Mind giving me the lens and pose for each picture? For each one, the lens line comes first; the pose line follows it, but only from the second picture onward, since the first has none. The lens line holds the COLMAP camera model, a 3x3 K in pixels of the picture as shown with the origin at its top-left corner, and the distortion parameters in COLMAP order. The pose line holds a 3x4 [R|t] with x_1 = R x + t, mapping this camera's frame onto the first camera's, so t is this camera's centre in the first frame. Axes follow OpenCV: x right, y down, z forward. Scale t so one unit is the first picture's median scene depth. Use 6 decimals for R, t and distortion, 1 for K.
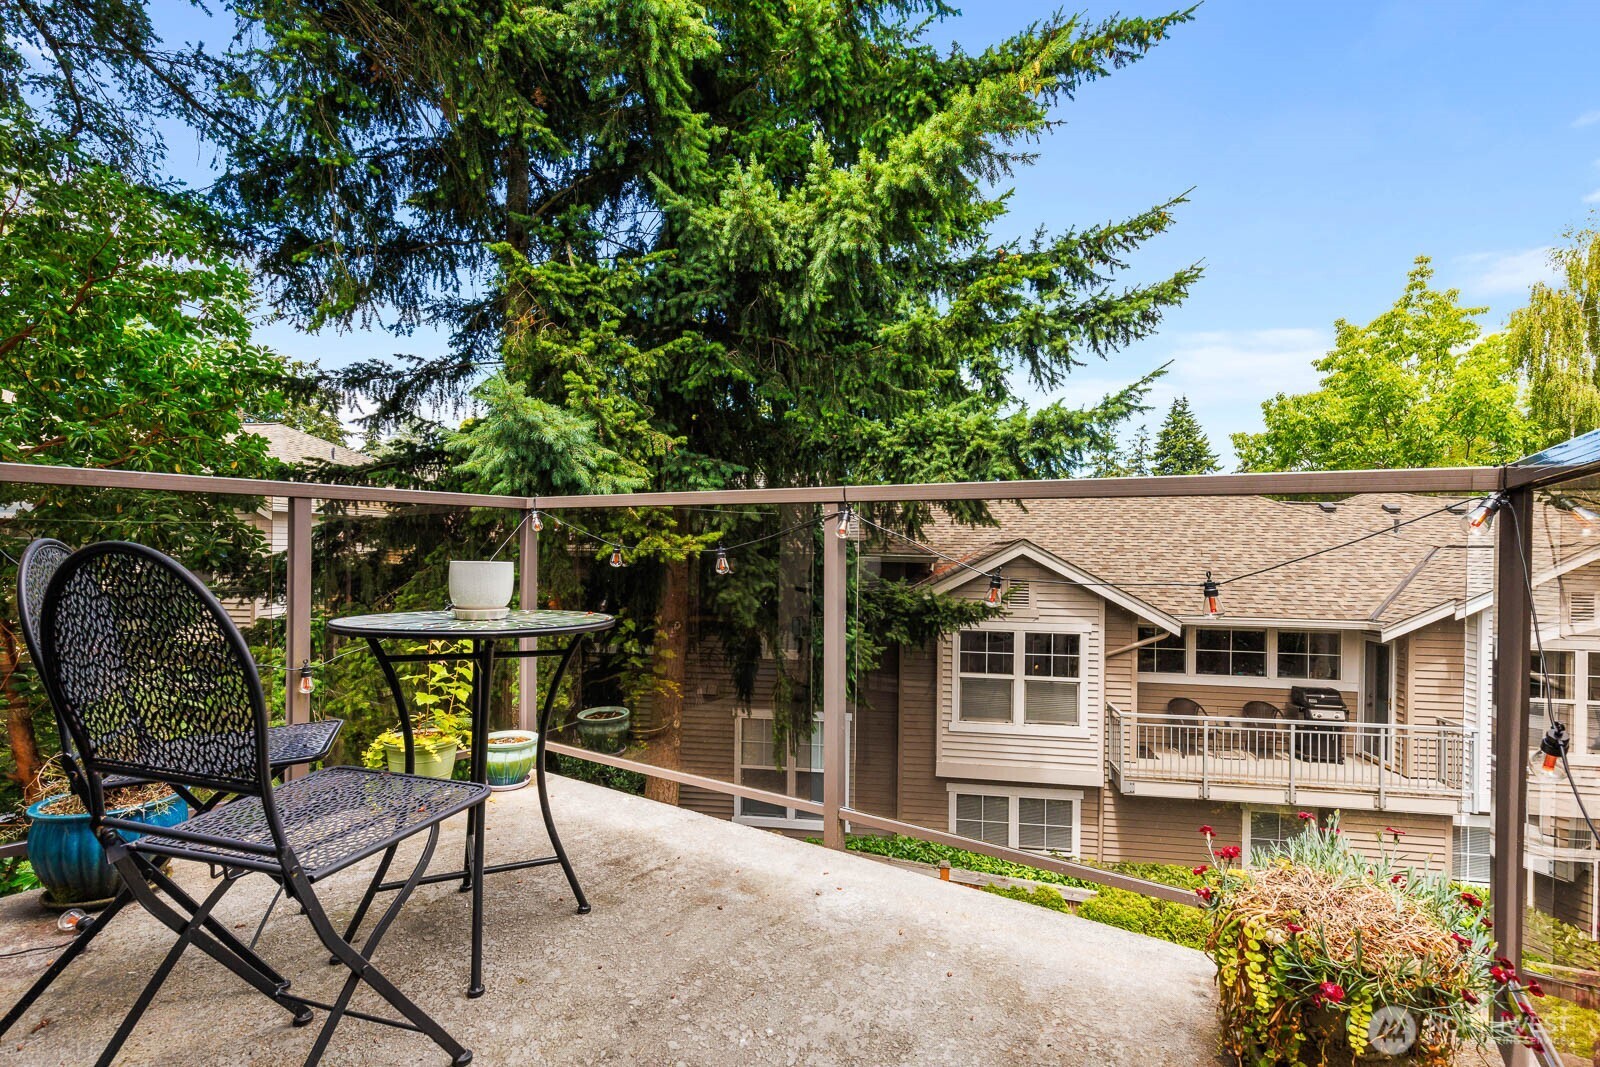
lens RADIAL K [[738.1, 0, 807.6], [0, 738.1, 535.9], [0, 0, 1]] dist [0.014613, -0.001342]
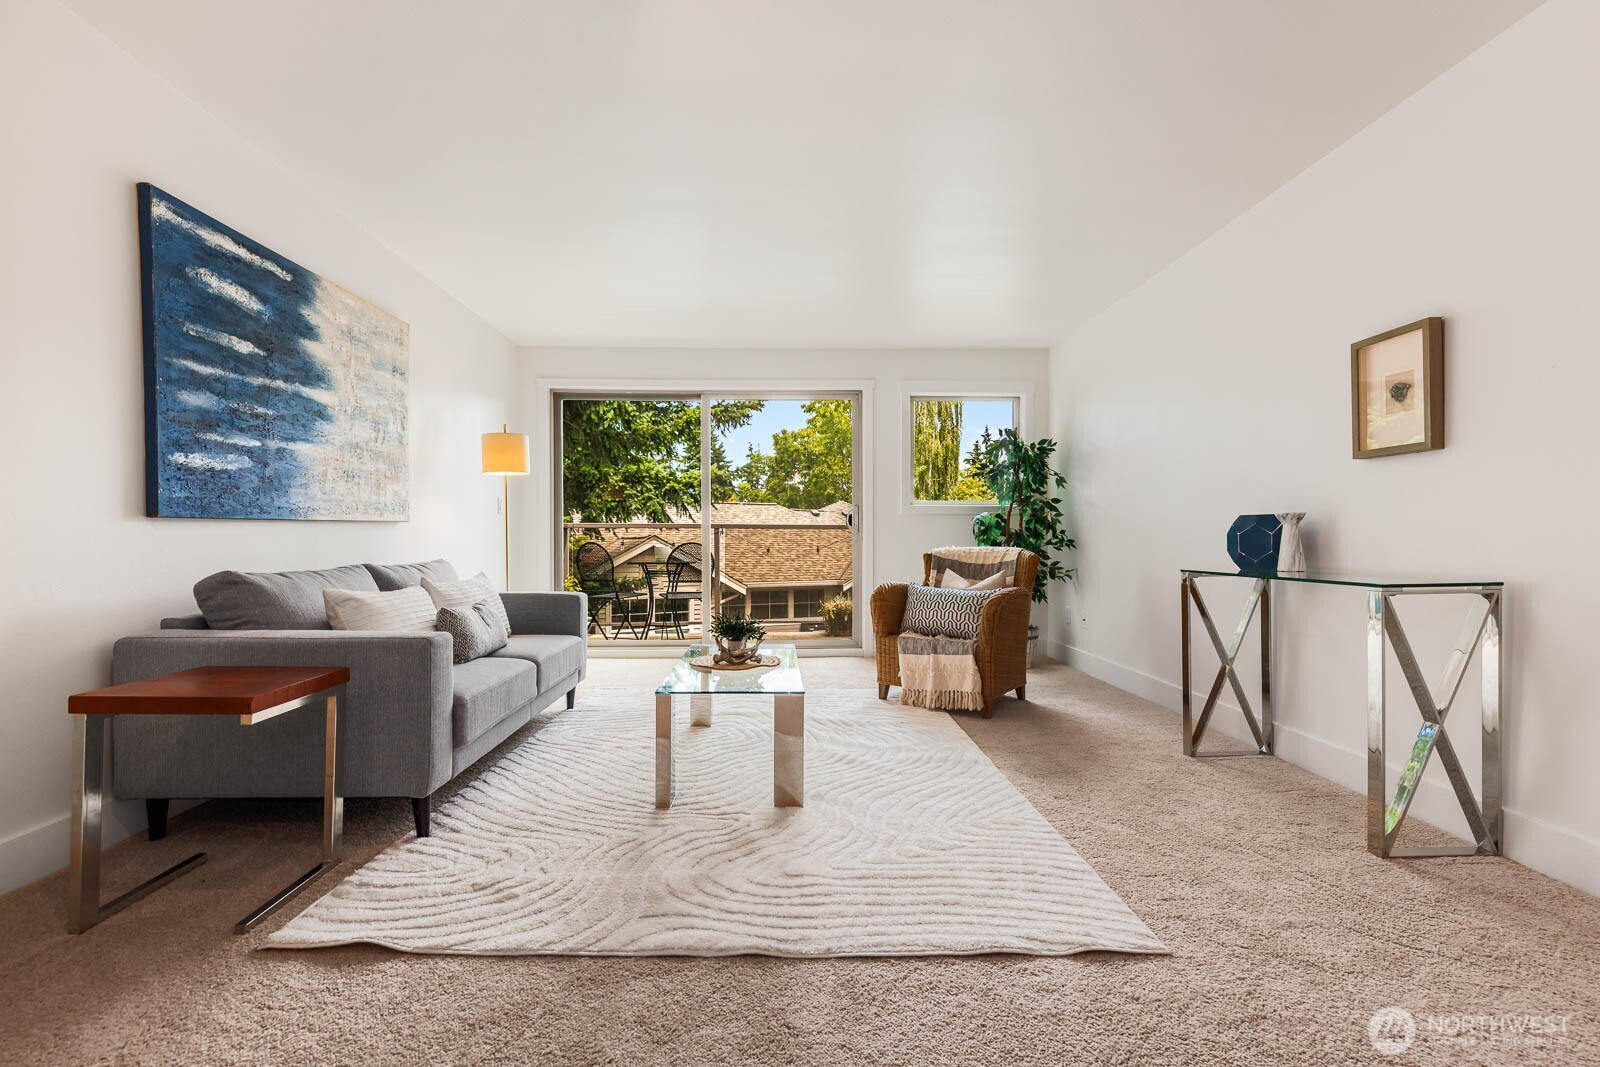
lens RADIAL K [[738.1, 0, 807.6], [0, 738.1, 535.9], [0, 0, 1]] dist [0.014613, -0.001342]
pose [[0.817176, -0.011244, 0.576279, -0.388475], [0.008035, 0.999935, 0.008116, -0.006501], [-0.576332, -0.002002, 0.817213, -0.488083]]
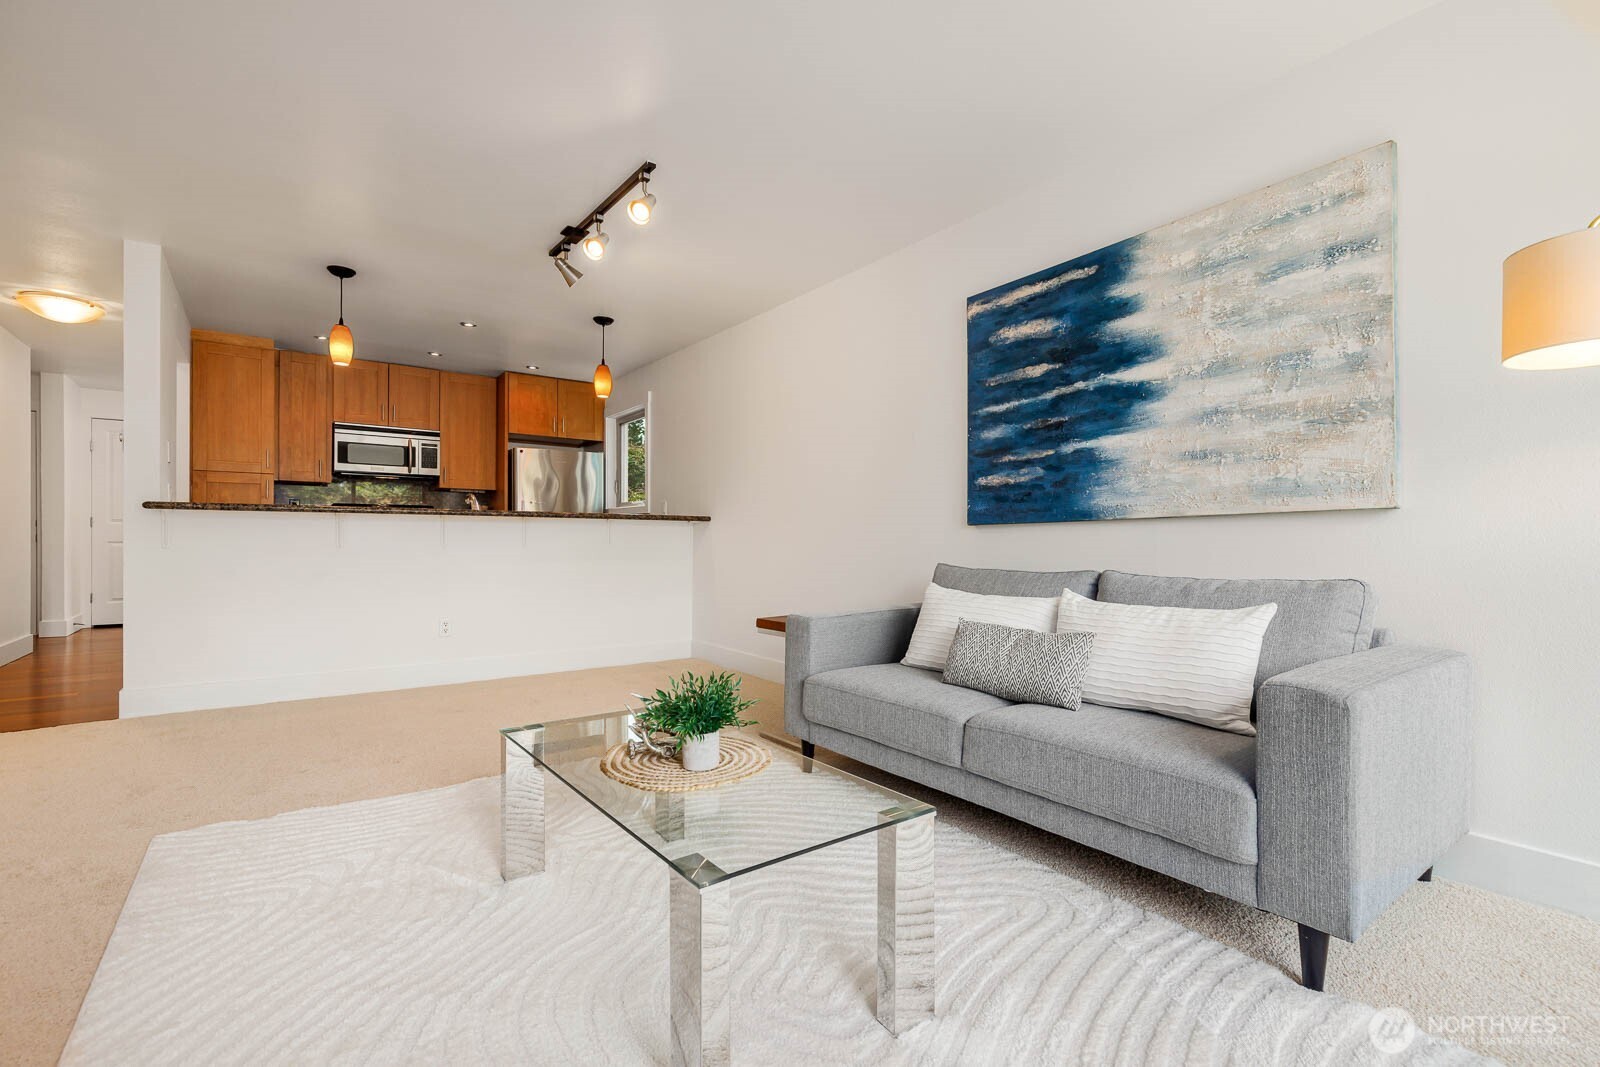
lens RADIAL K [[727.9, 0, 820.9], [0, 727.9, 544.0], [0, 0, 1]] dist [0.004369, -0.000040]
pose [[-0.339514, -0.010566, -0.940542, -0.060234], [-0.000989, 0.999940, -0.010876, 0.000692], [0.940600, -0.002762, -0.339504, -0.098889]]
